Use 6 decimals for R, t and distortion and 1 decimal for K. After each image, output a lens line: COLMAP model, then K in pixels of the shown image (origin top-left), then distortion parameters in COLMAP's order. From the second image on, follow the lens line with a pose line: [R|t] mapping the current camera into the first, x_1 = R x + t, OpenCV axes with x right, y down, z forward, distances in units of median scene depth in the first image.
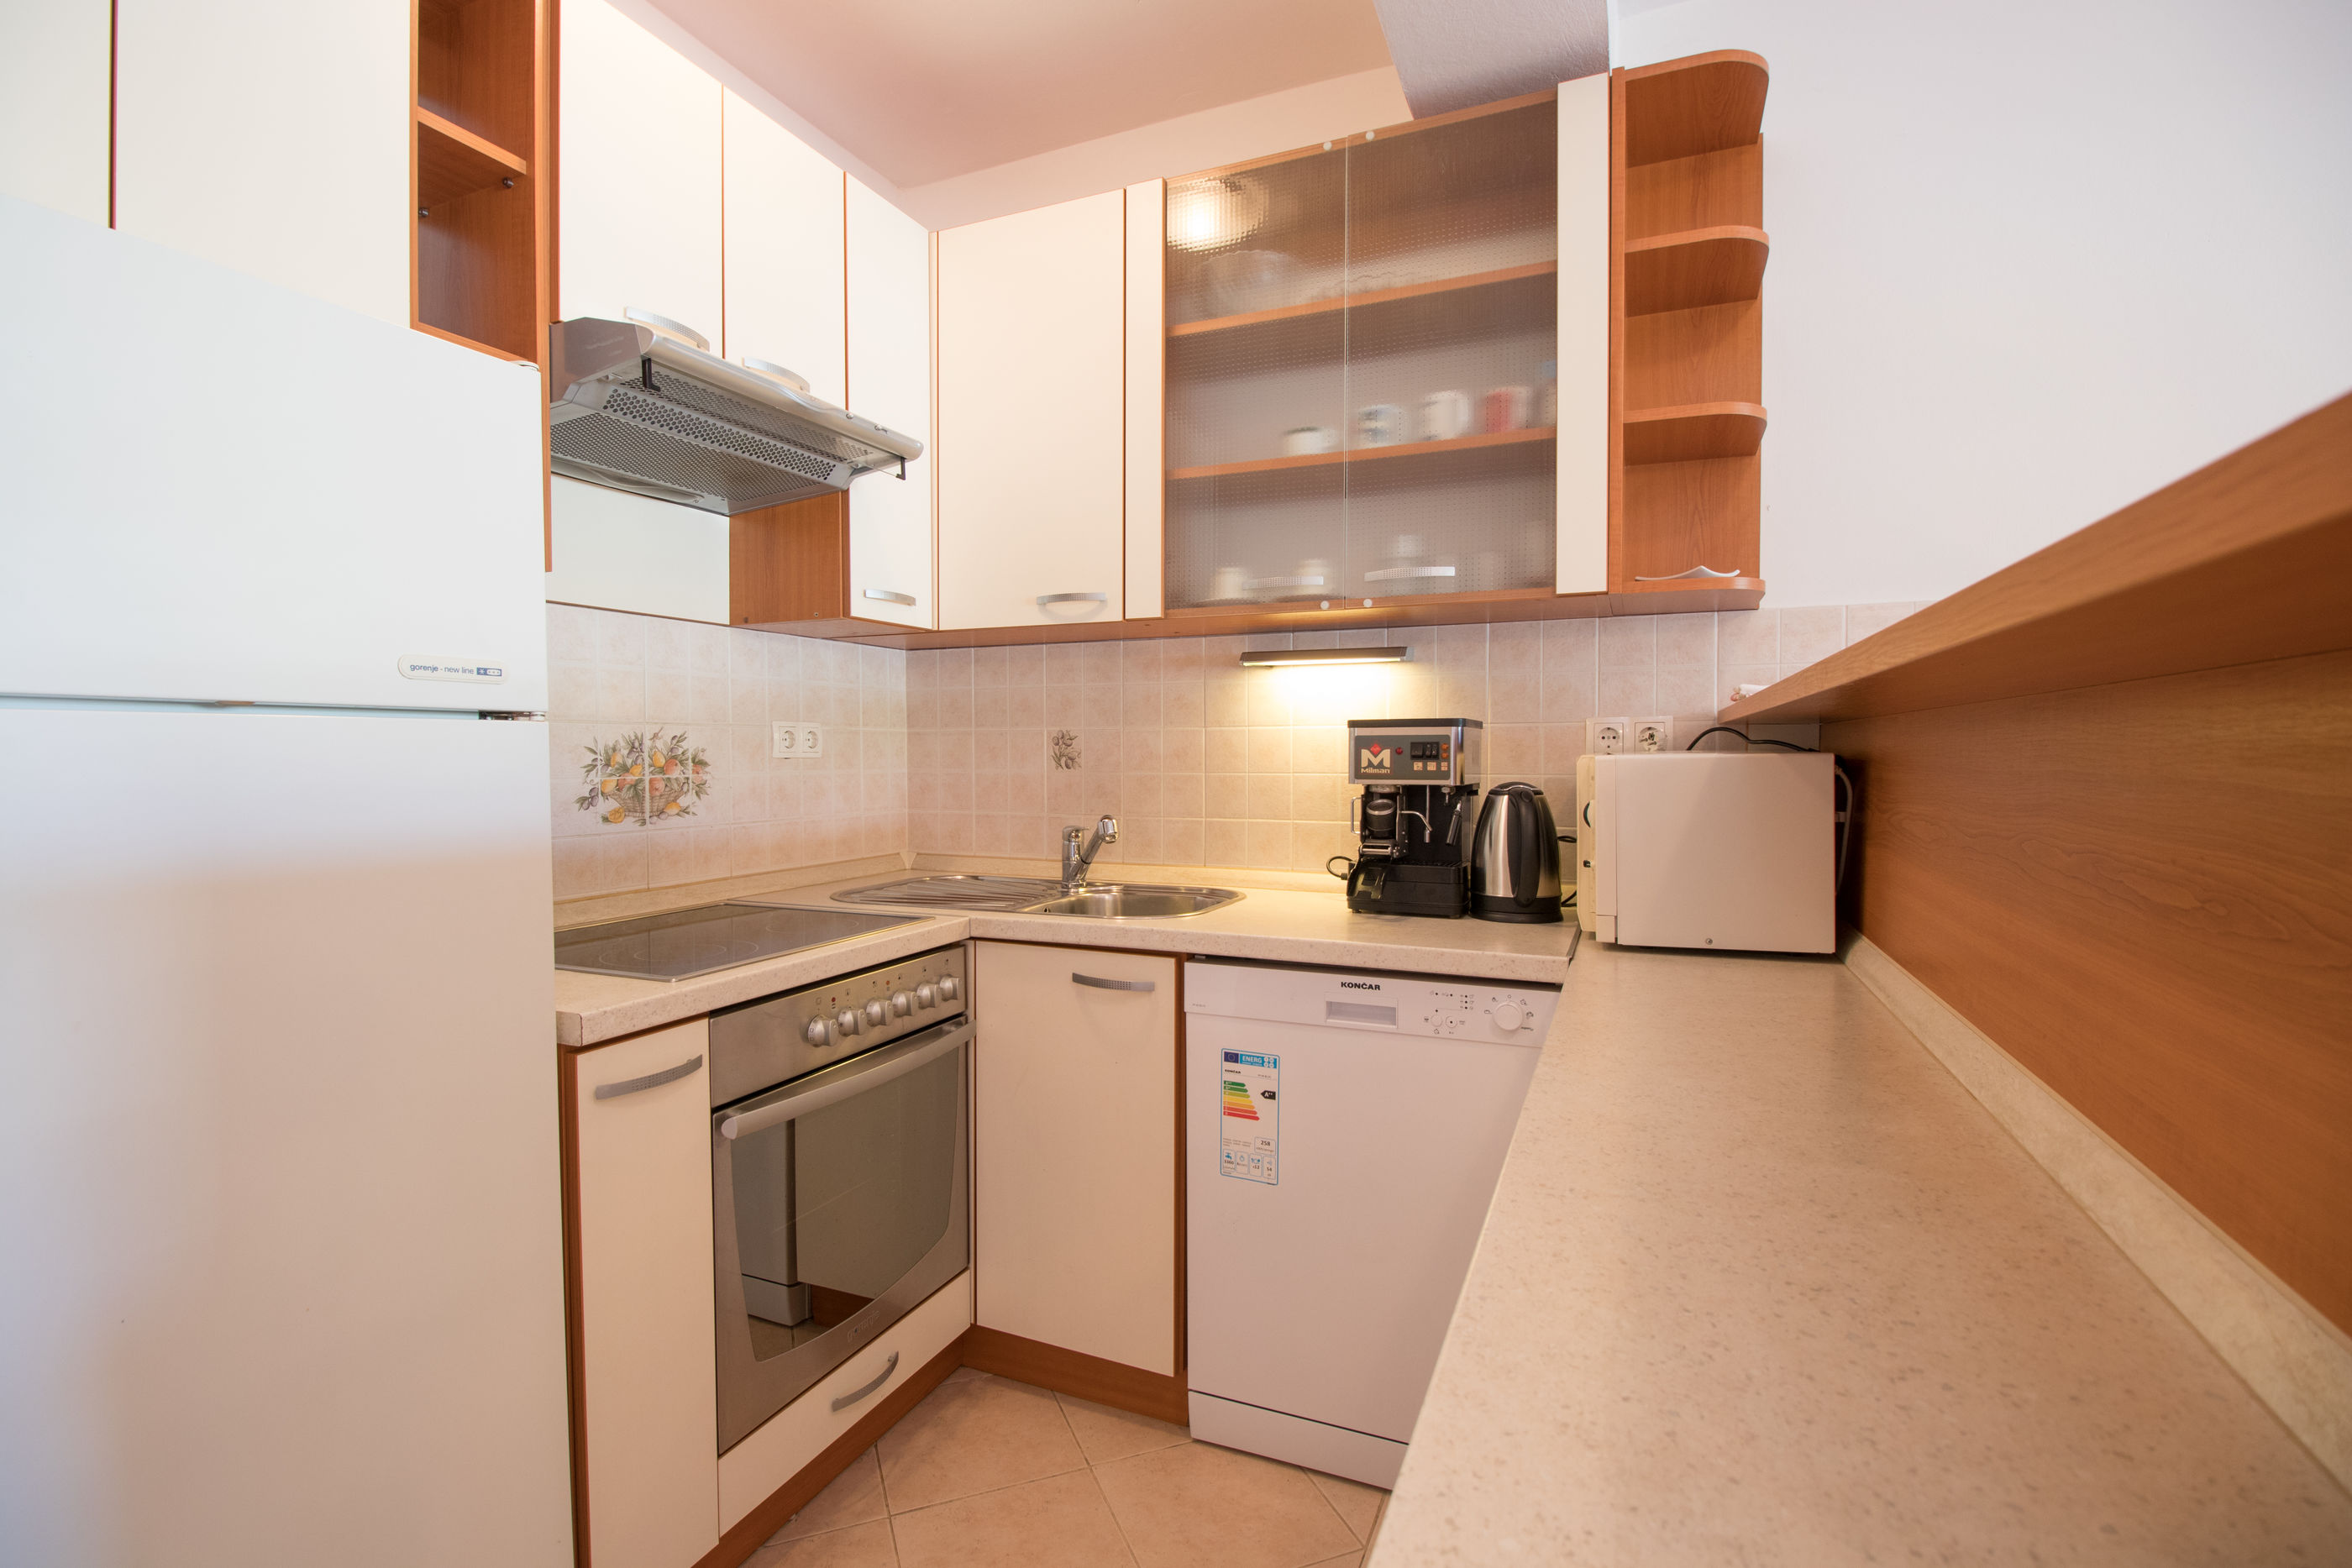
lens RADIAL K [[1082.7, 0, 1155.6], [0, 1082.7, 777.8], [0, 0, 1]] dist [0.000287, -0.014002]
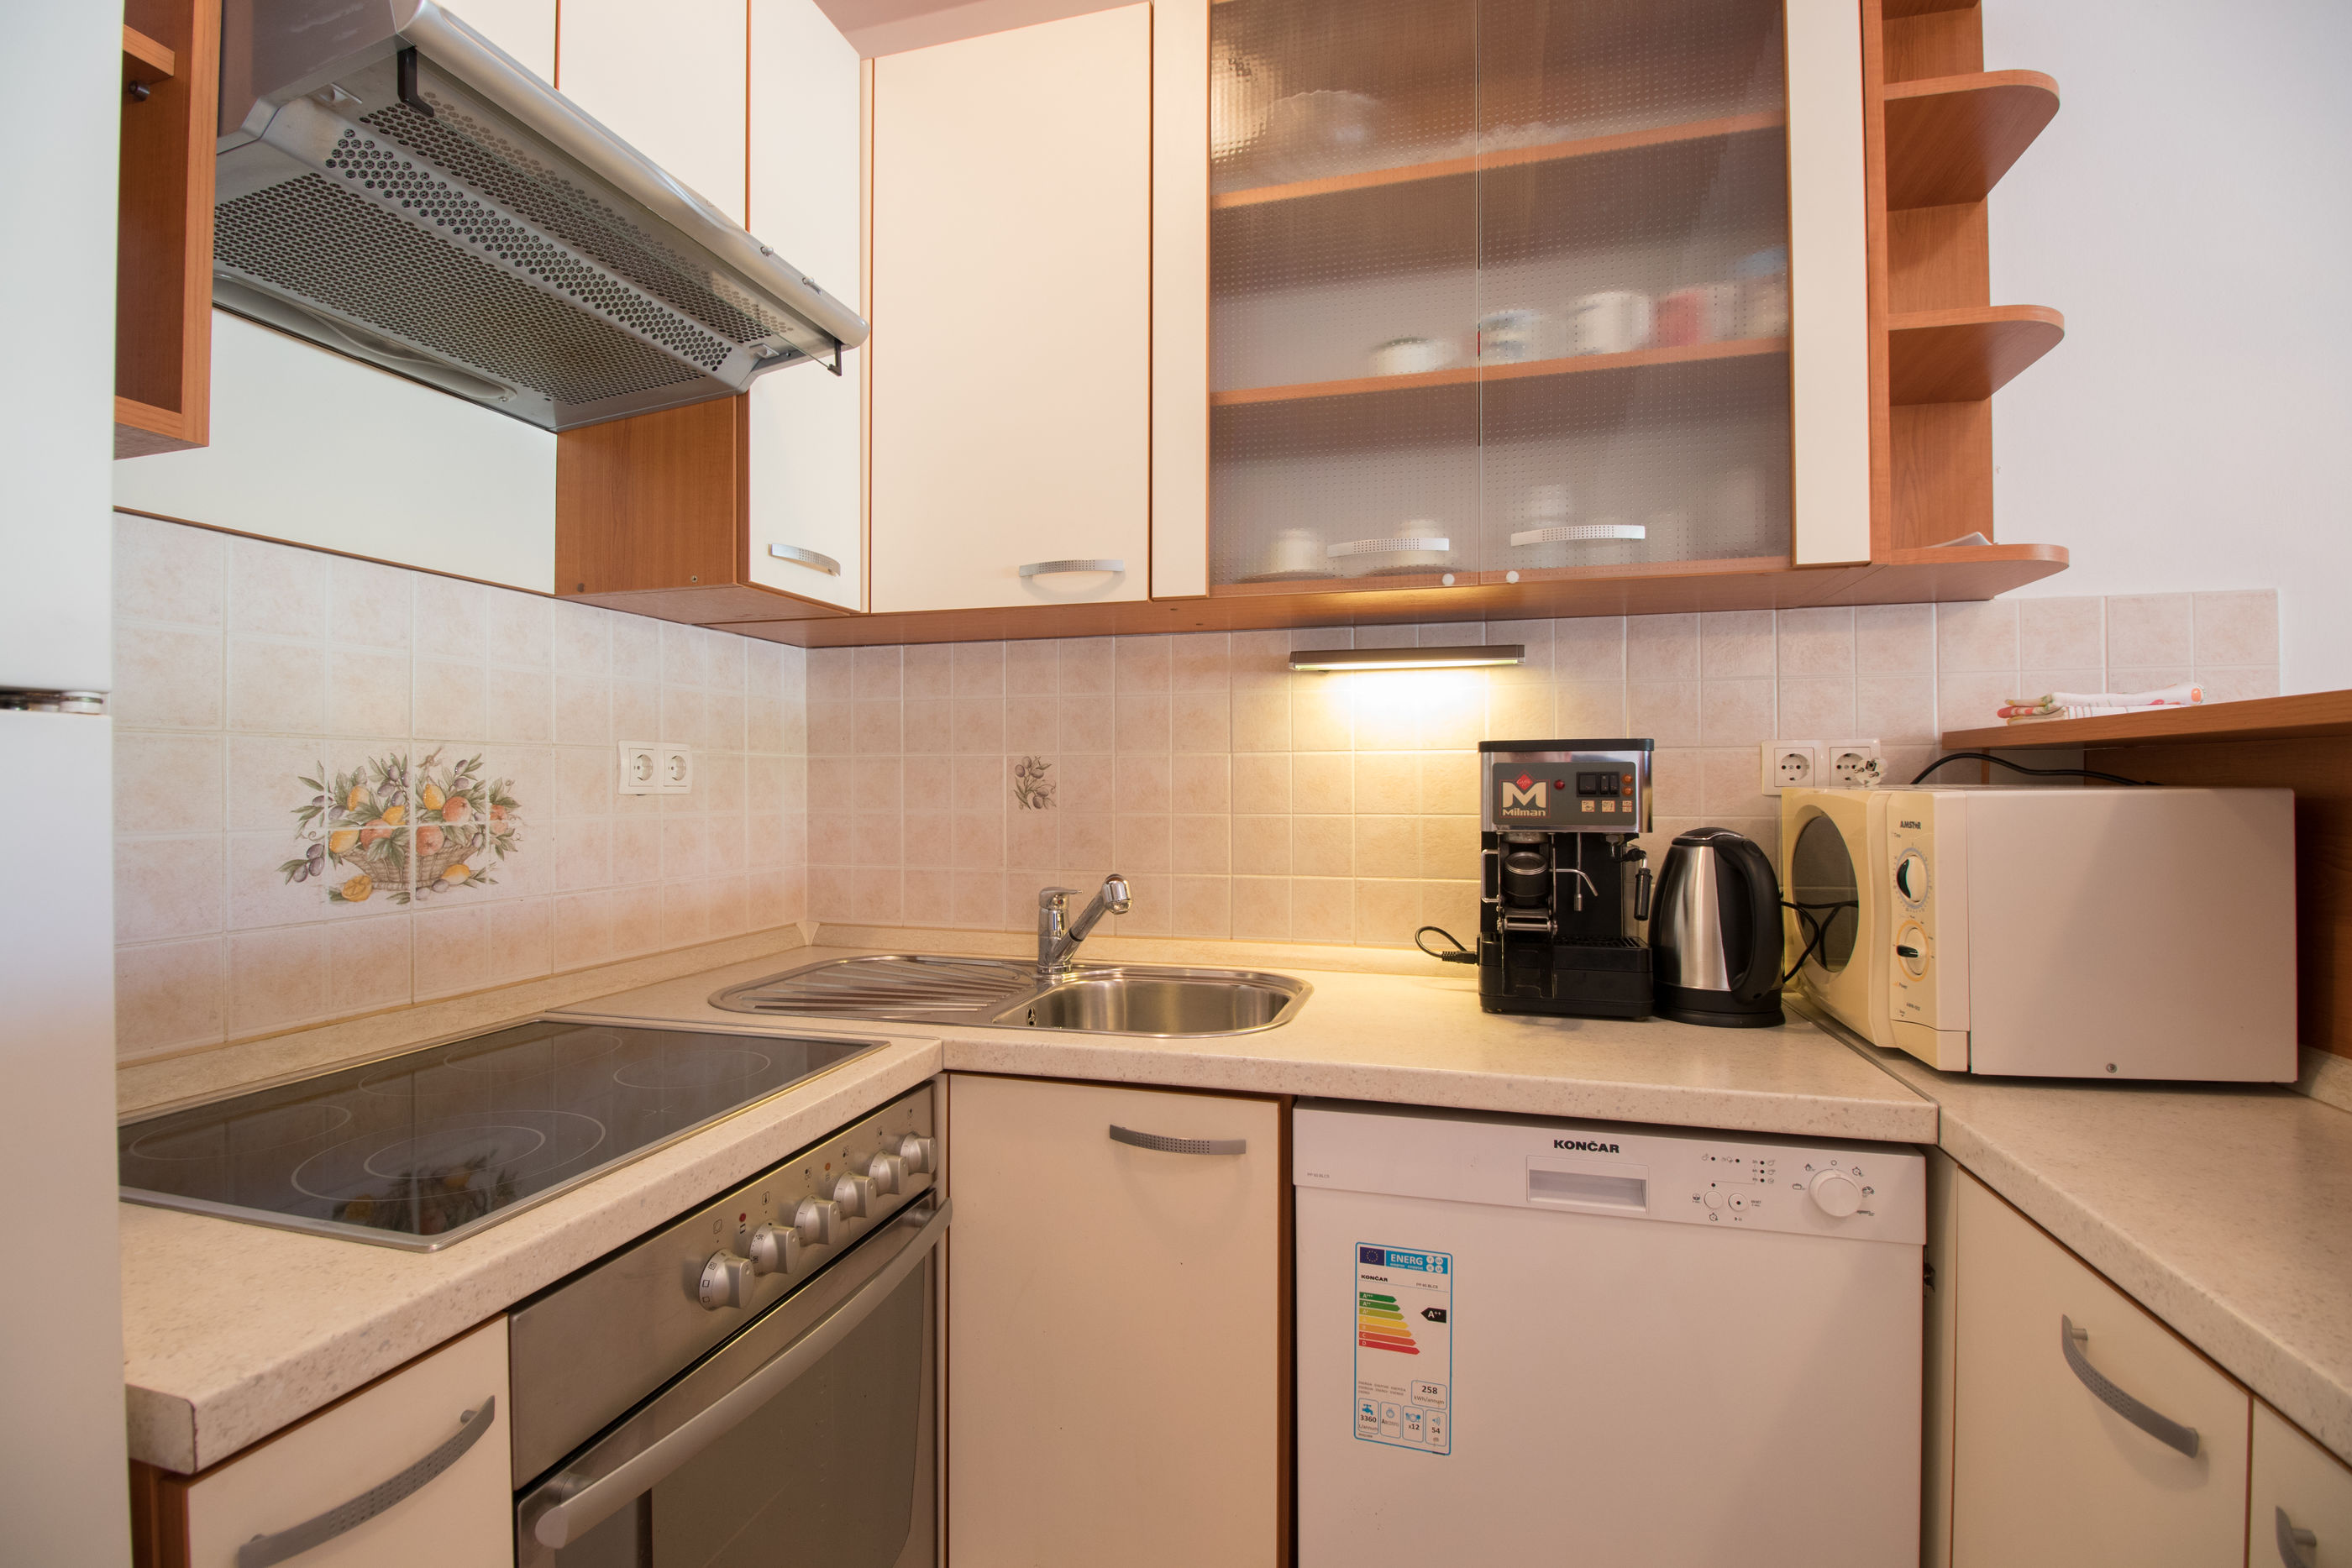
lens RADIAL K [[1082.7, 0, 1155.6], [0, 1082.7, 777.8], [0, 0, 1]] dist [0.000287, -0.014002]
pose [[0.990360, 0.001212, 0.138509, -0.134893], [0.003005, 0.999538, -0.030231, -0.008612], [-0.138481, 0.030356, 0.989900, 0.331839]]
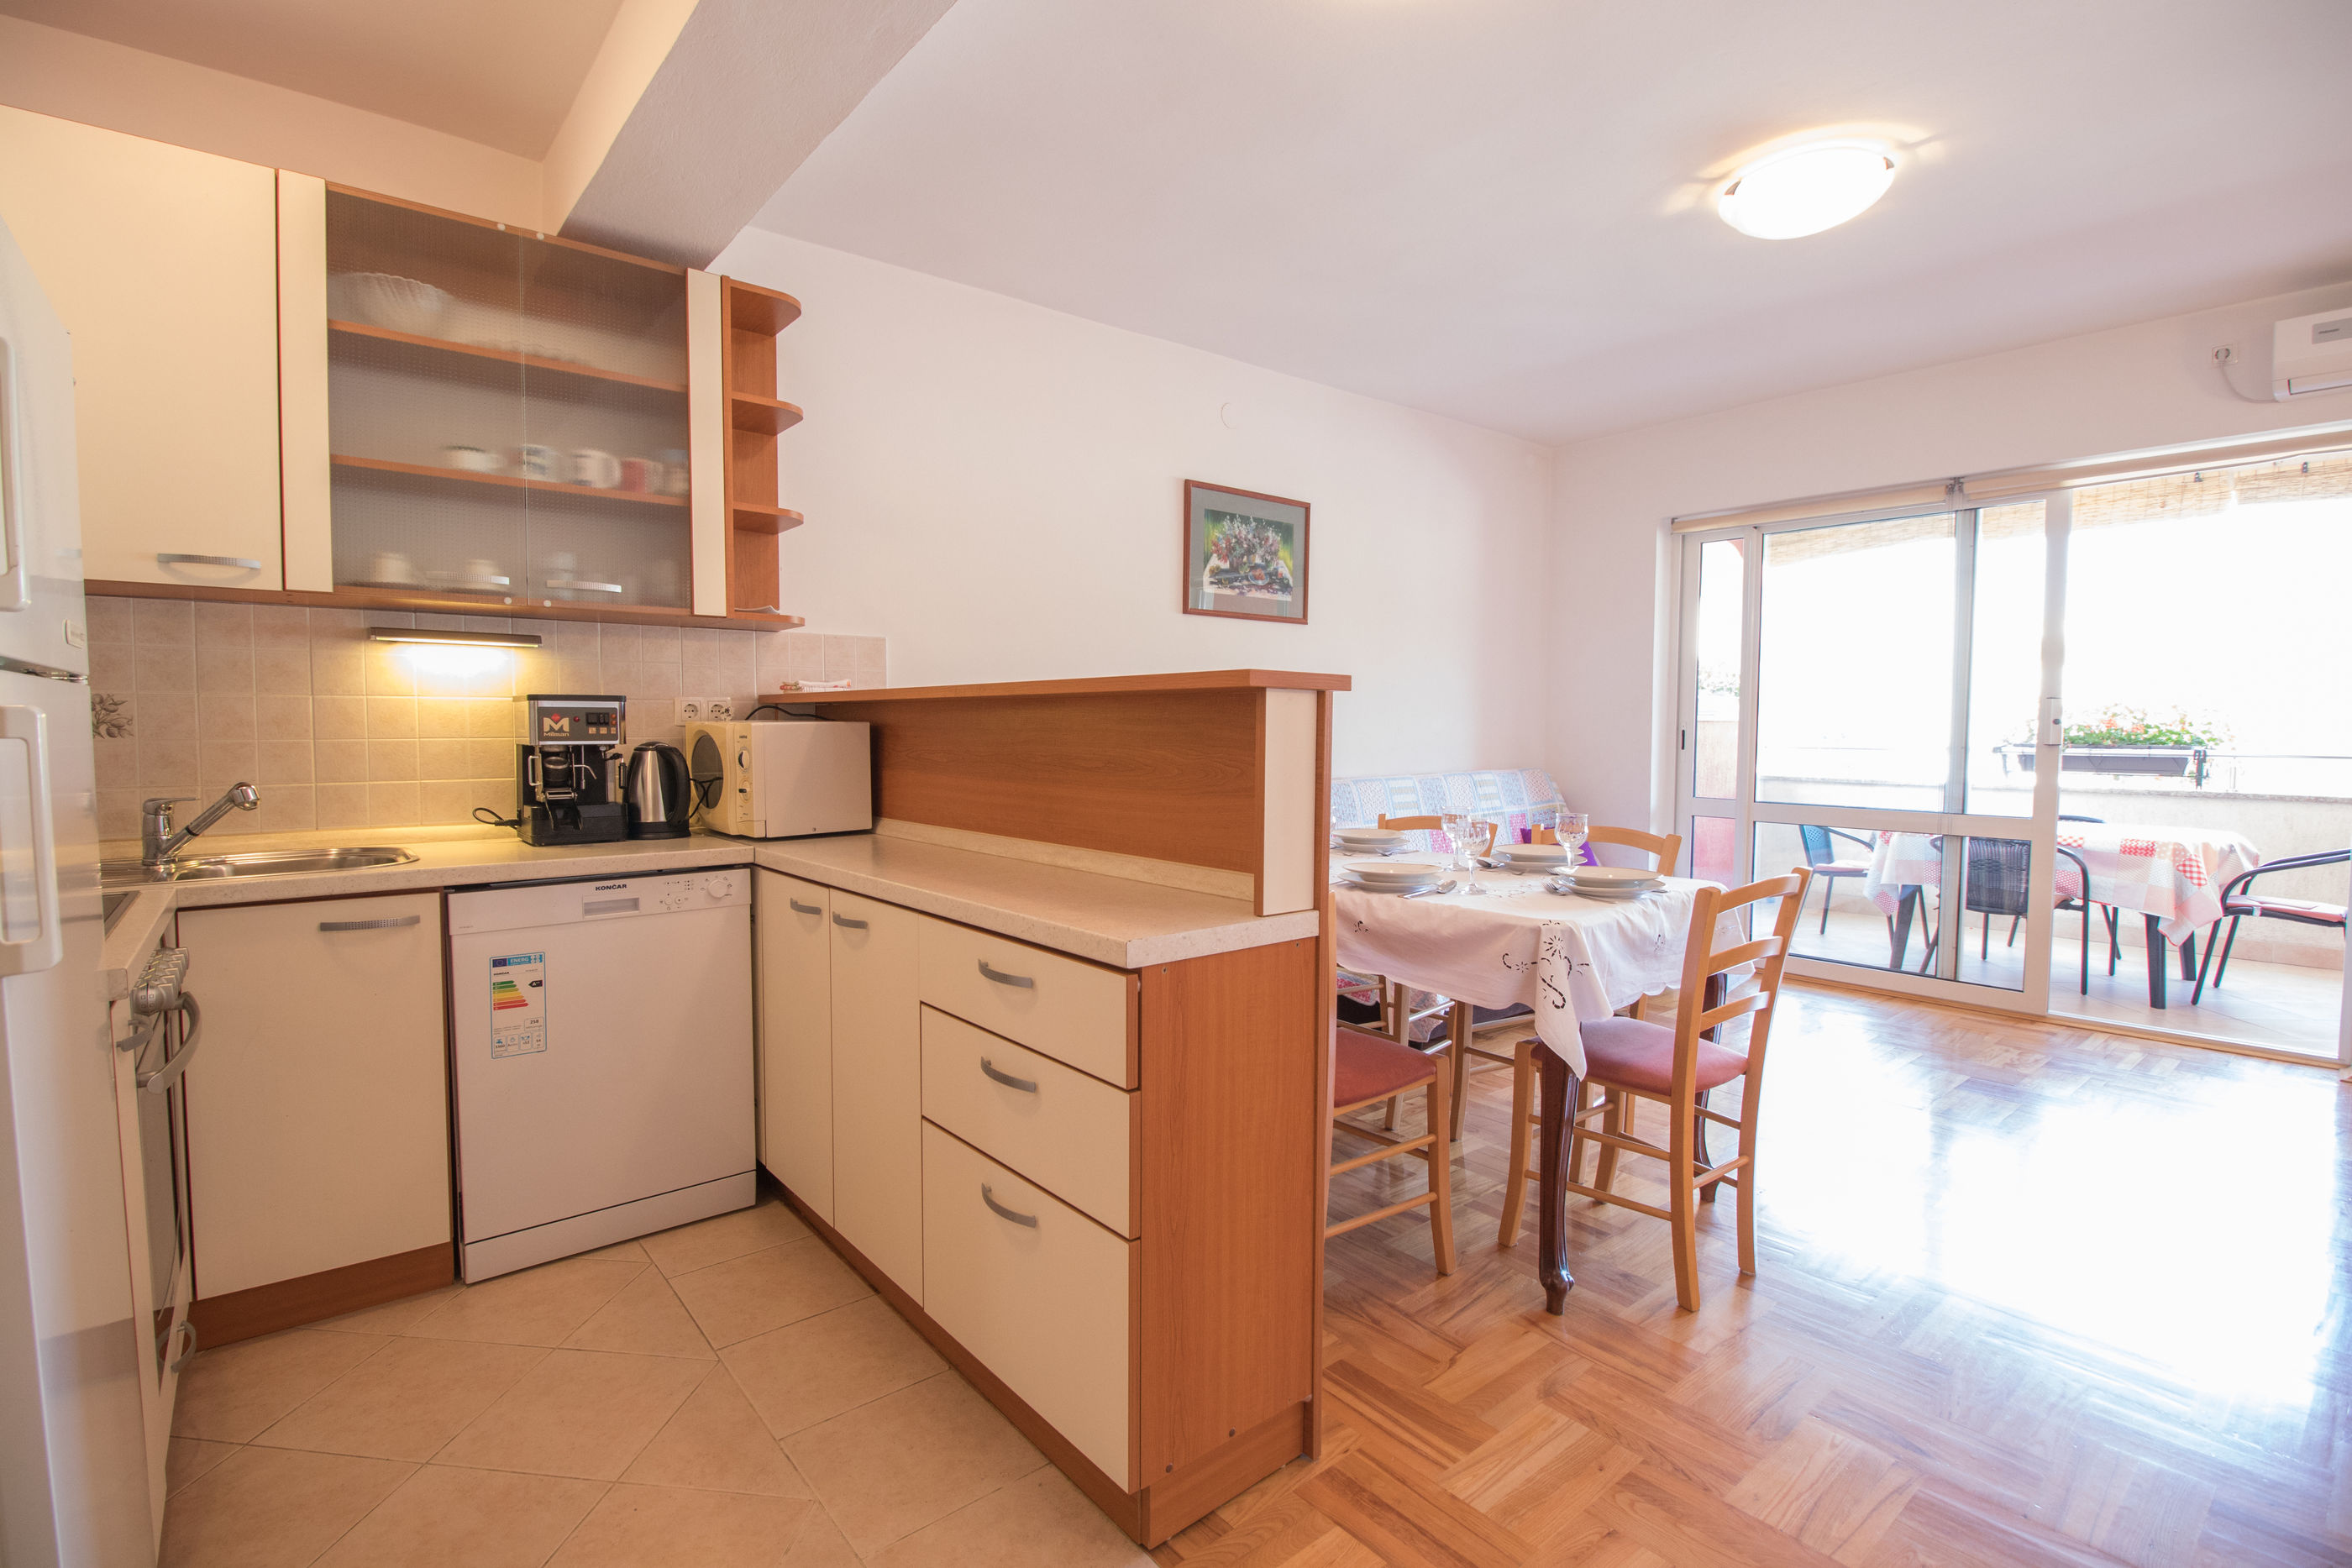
lens RADIAL K [[1082.7, 0, 1155.6], [0, 1082.7, 777.8], [0, 0, 1]] dist [0.000287, -0.014002]
pose [[0.449967, -0.041131, 0.892097, -0.629816], [0.018424, 0.999154, 0.036773, 0.011104], [-0.892855, -0.000111, 0.450344, -0.218641]]
